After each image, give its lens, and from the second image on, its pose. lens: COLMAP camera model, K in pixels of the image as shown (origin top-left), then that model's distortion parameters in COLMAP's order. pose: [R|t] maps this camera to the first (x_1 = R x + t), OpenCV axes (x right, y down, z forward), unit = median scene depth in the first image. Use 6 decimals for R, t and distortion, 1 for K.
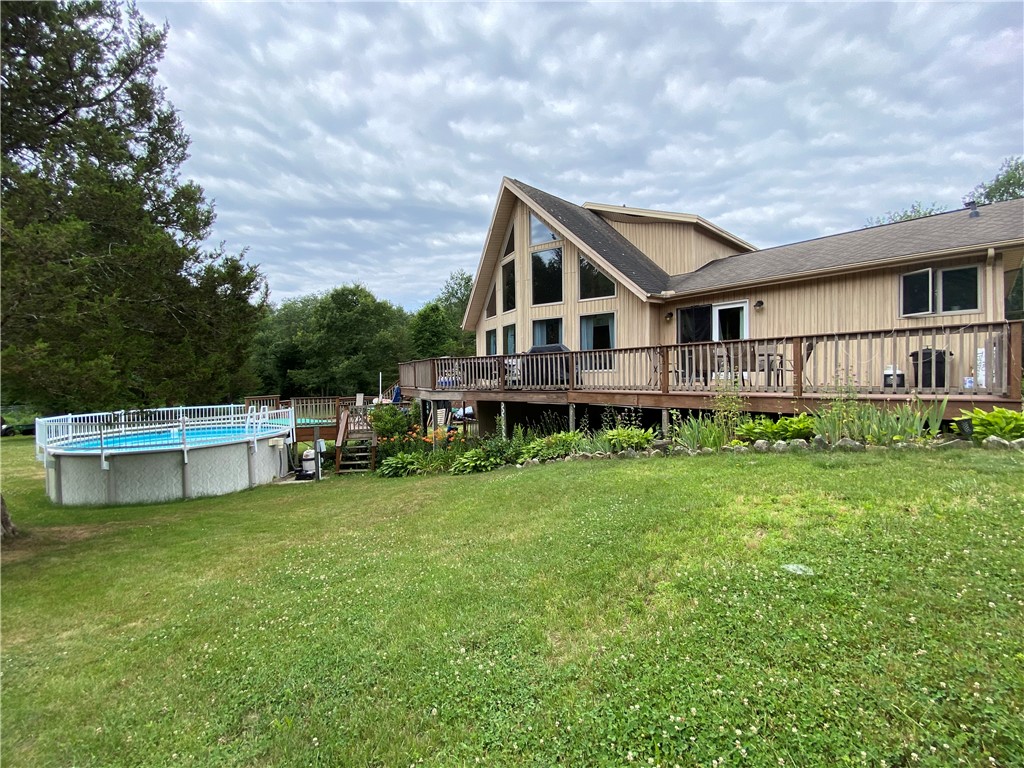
lens RADIAL K [[417.7, 0, 507.8], [0, 417.7, 395.0], [0, 0, 1]] dist [0.009012, -0.015547]
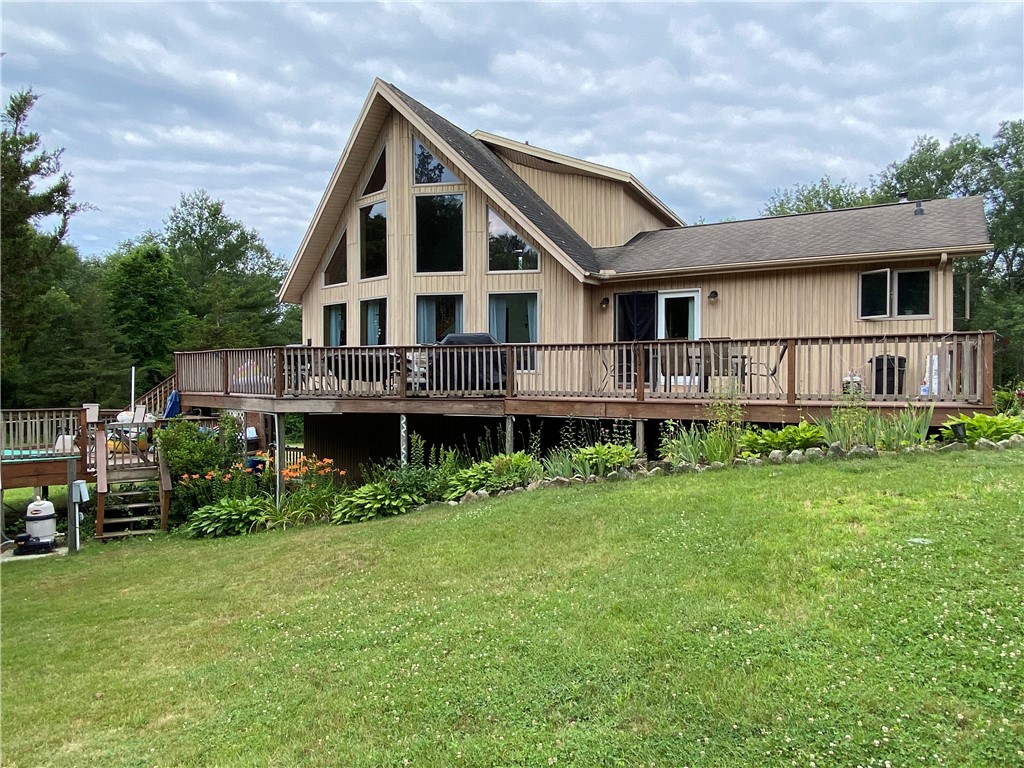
lens RADIAL K [[668.0, 0, 510.3], [0, 668.0, 377.4], [0, 0, 1]] dist [0.010820, -0.014607]
pose [[0.936046, 0.019270, 0.351351, -0.214613], [-0.001108, 0.998656, -0.051822, 0.012463], [-0.351877, 0.048118, 0.934809, -0.074205]]
